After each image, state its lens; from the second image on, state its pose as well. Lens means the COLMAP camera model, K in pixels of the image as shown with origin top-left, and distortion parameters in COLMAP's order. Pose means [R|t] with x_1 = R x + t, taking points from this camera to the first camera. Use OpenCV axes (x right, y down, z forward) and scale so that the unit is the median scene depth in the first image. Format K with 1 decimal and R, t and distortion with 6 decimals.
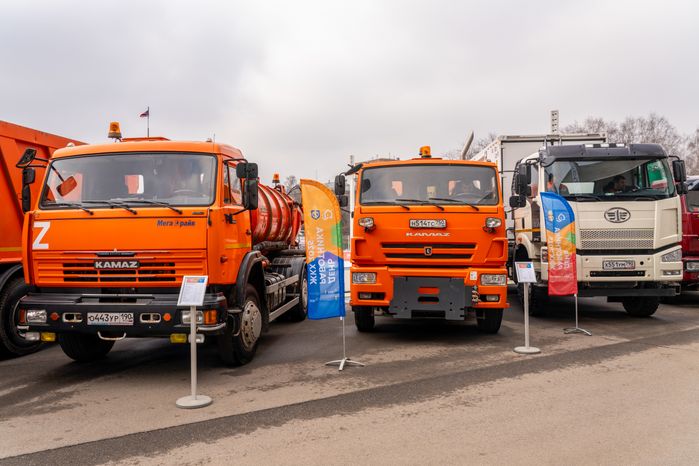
lens RADIAL K [[540.7, 0, 349.5], [0, 540.7, 233.0], [0, 0, 1]] dist [0.008319, 0.004195]
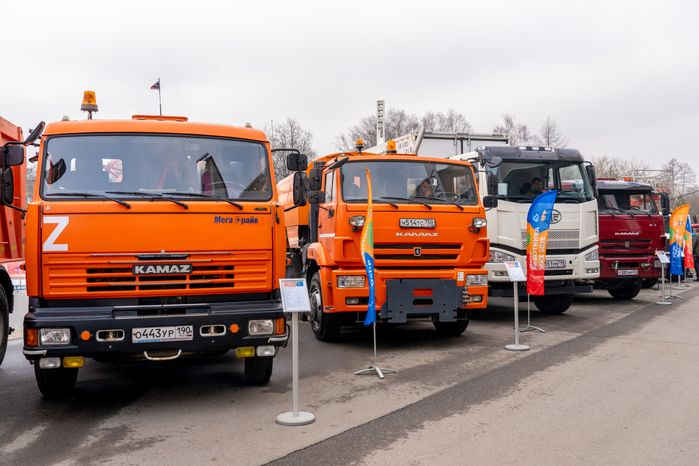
lens RADIAL K [[650.9, 0, 349.5], [0, 650.9, 233.0], [0, 0, 1]] dist [0.045120, -0.001104]
pose [[0.928945, 0.003683, 0.370200, -0.510507], [-0.003163, 0.999993, -0.002010, 0.003955], [-0.370205, 0.000696, 0.928950, -0.035913]]
